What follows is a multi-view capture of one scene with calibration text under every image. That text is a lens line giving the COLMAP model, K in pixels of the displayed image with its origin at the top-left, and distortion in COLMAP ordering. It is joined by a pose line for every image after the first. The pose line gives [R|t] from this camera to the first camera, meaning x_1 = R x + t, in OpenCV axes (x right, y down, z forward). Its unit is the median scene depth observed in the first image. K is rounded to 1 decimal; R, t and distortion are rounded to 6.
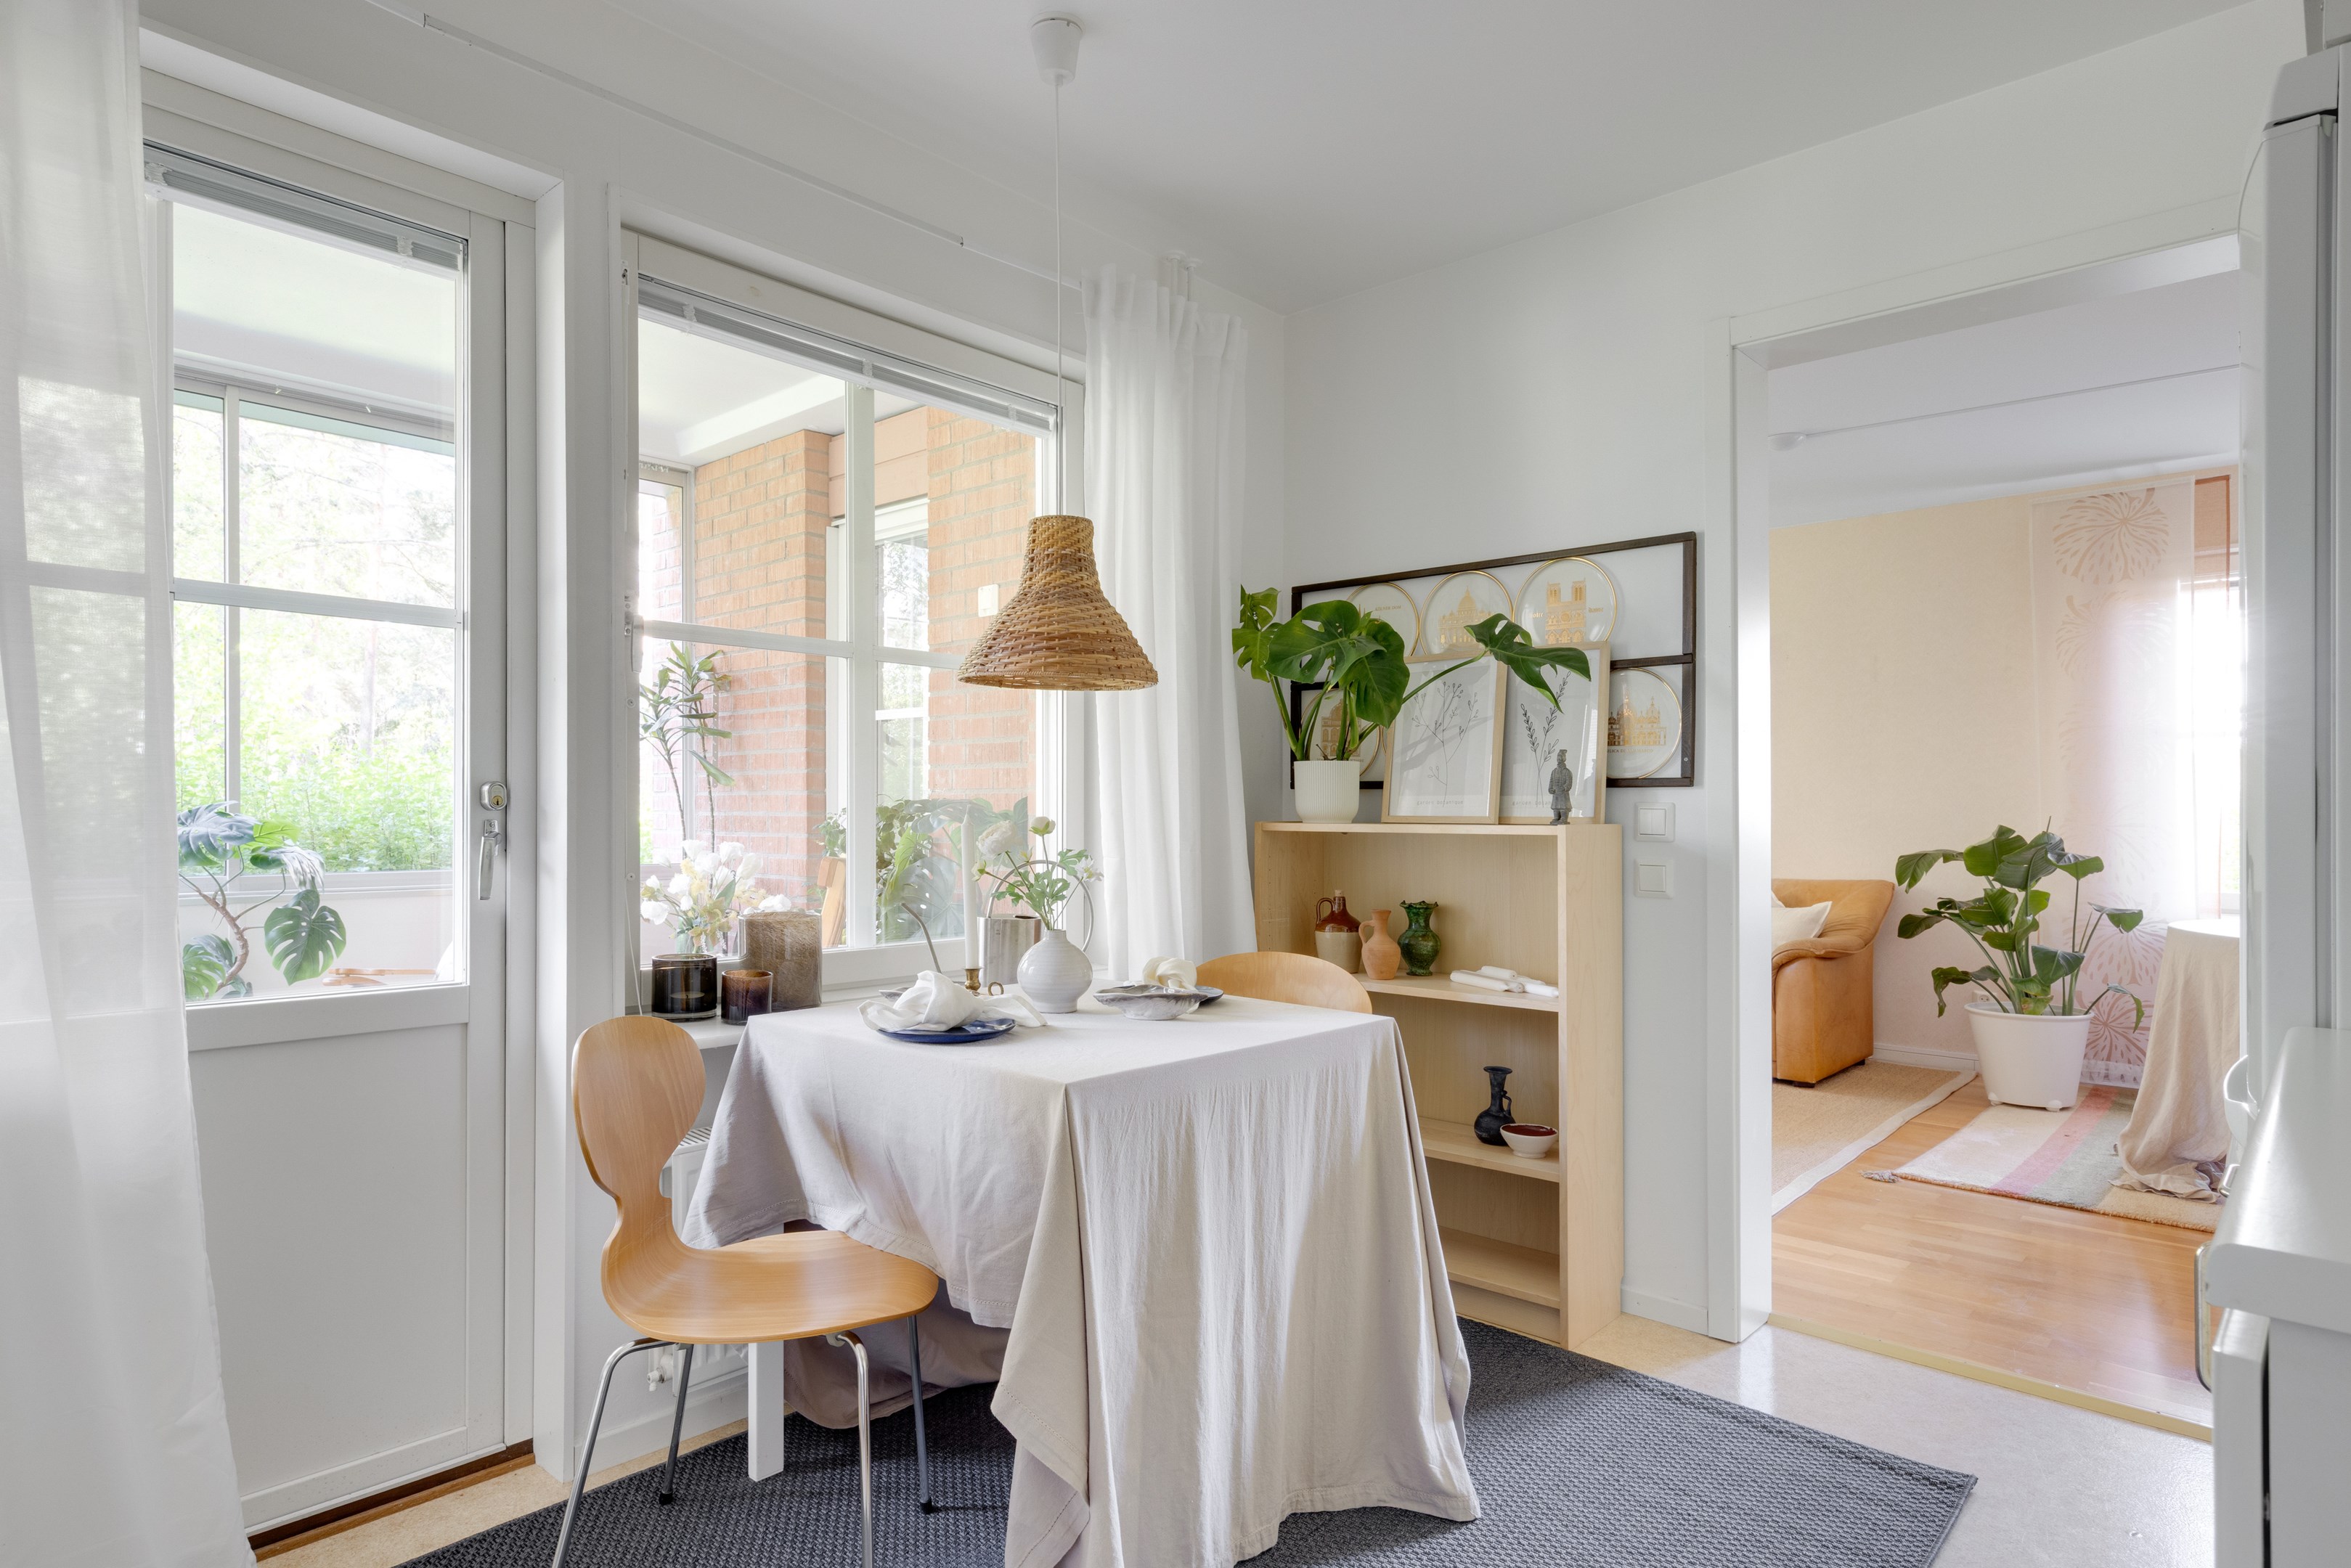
lens RADIAL K [[1263.7, 0, 1103.5], [0, 1263.7, 818.9], [0, 0, 1]] dist [0.005195, 0.001049]
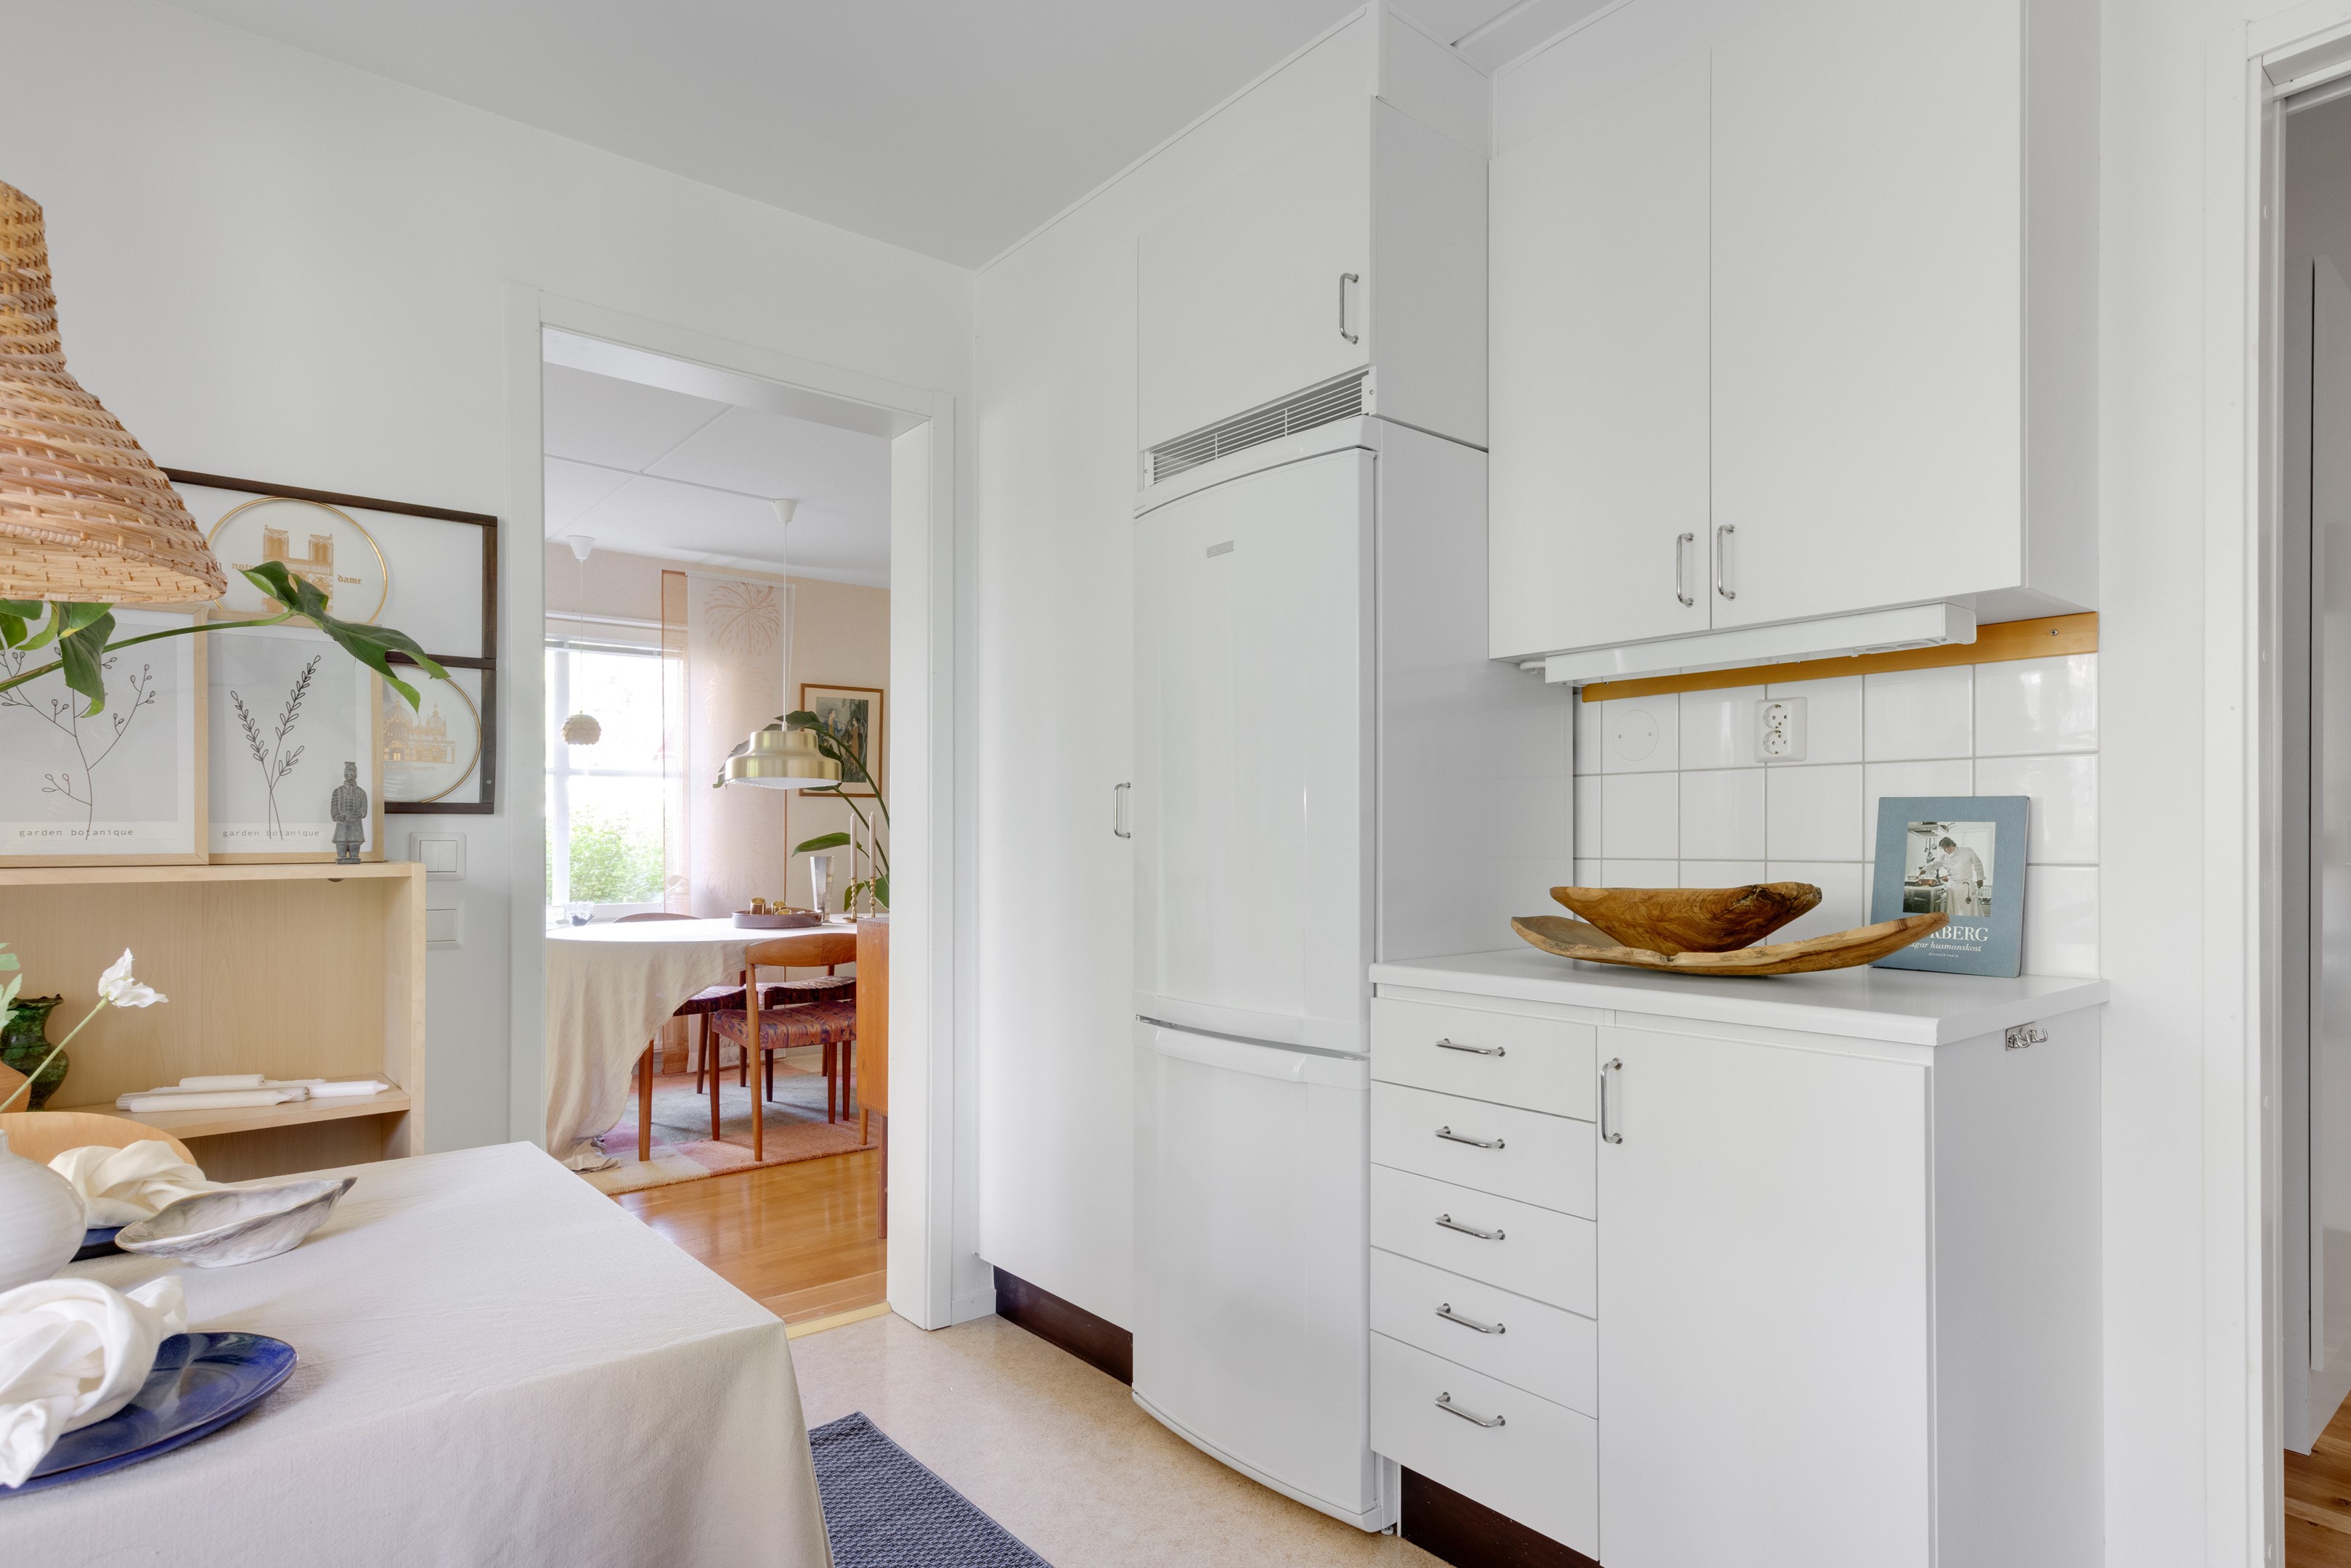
lens RADIAL K [[1283.5, 0, 1206.8], [0, 1283.5, 830.6], [0, 0, 1]] dist [0.003926, 0.000332]
pose [[0.094648, -0.001193, 0.995510, -0.350929], [0.010647, 0.999943, 0.000186, -0.009239], [-0.995454, 0.010582, 0.094655, 0.434345]]
